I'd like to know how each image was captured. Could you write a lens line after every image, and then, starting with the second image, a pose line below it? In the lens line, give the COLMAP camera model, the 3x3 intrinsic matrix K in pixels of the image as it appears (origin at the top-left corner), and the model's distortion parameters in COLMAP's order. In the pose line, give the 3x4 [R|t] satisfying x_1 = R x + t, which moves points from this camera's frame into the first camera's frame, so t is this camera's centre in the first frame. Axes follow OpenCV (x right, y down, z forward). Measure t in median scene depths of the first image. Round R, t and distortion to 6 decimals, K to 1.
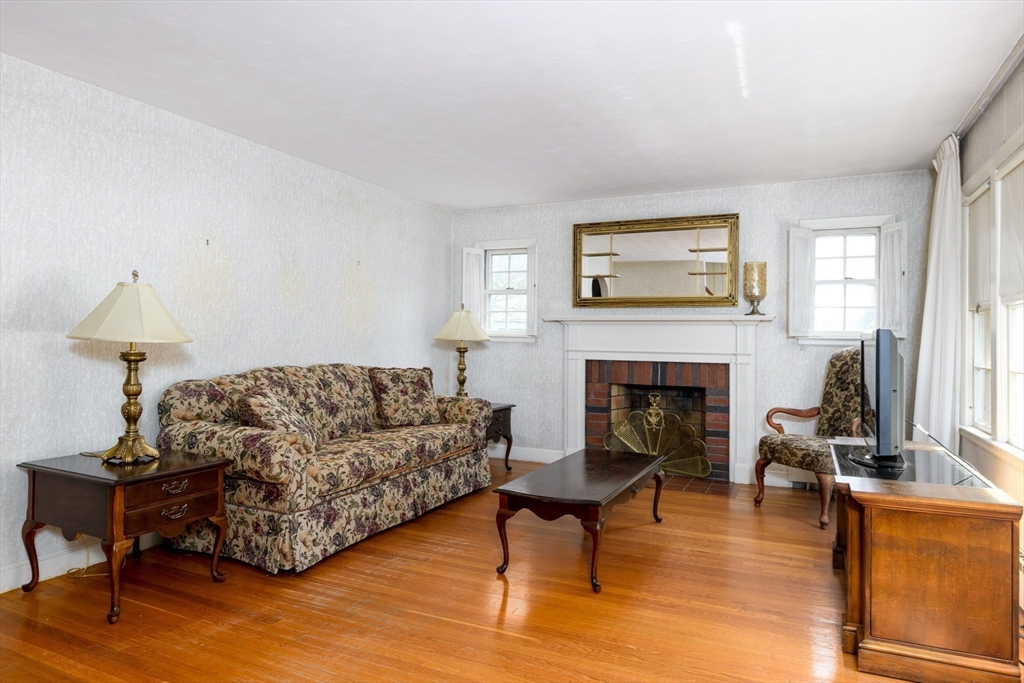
lens RADIAL K [[624.5, 0, 513.6], [0, 624.5, 336.6], [0, 0, 1]] dist [-0.000383, -0.000036]
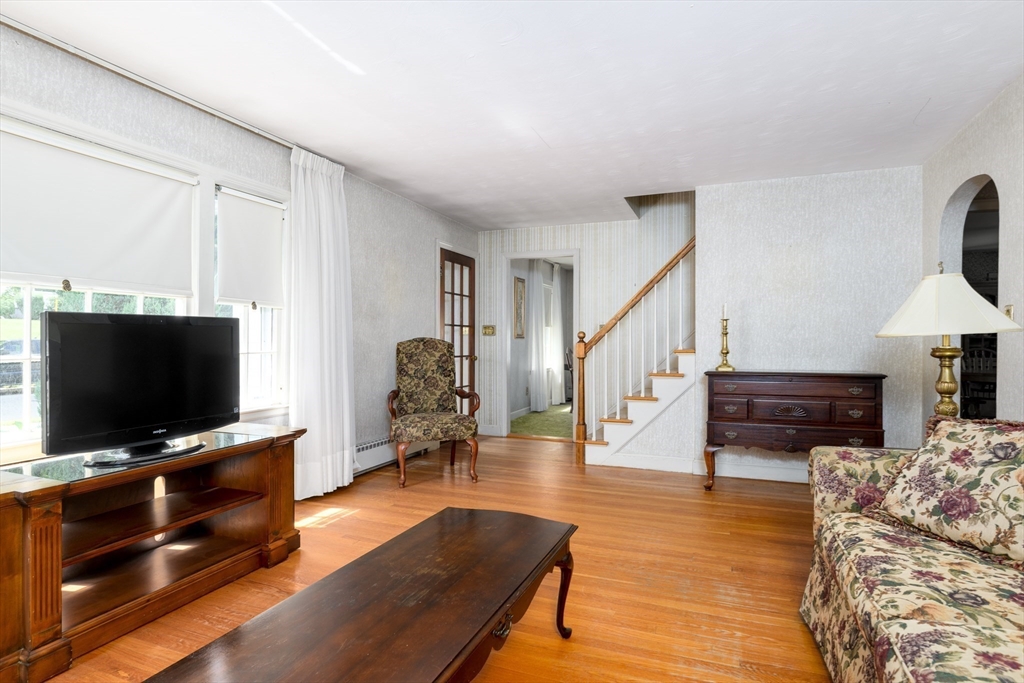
lens RADIAL K [[557.7, 0, 511.1], [0, 557.7, 345.1], [0, 0, 1]] dist [-0.004787, -0.001293]
pose [[-0.998394, -0.010798, -0.055619, 0.084128], [-0.011081, 0.999927, 0.004780, 0.021607], [0.055564, 0.005389, -0.998441, 1.610044]]
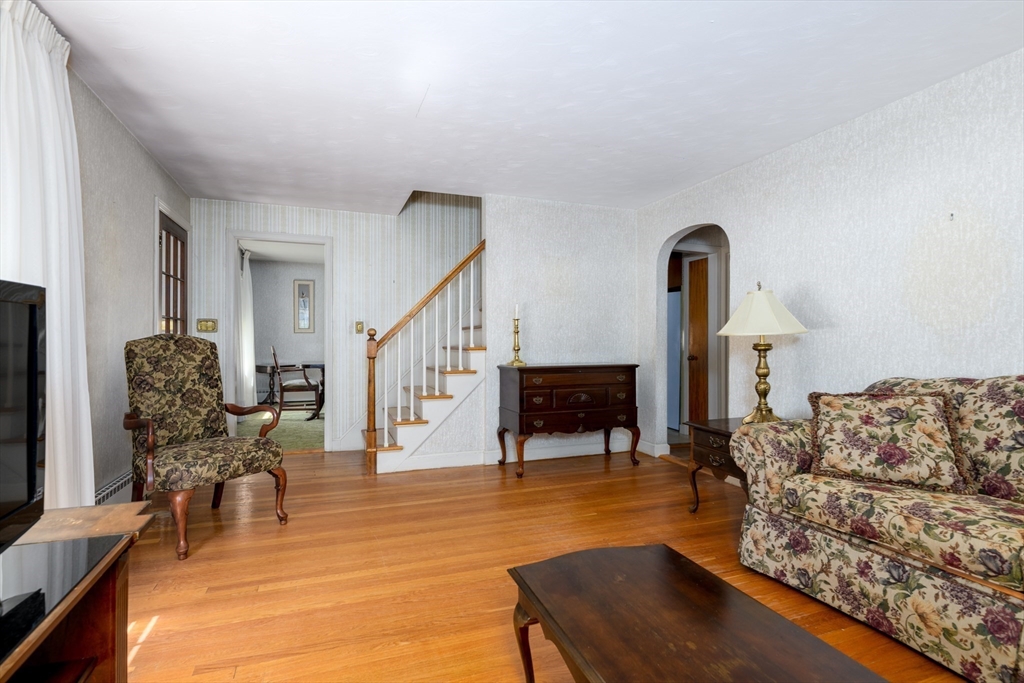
lens RADIAL K [[503.1, 0, 511.7], [0, 503.1, 338.5], [0, 0, 1]] dist [-0.004440, -0.001020]
pose [[-0.698258, -0.011512, -0.715754, 0.462549], [-0.005977, 0.999930, -0.010251, 0.025288], [0.715821, -0.002879, -0.698277, 1.215935]]
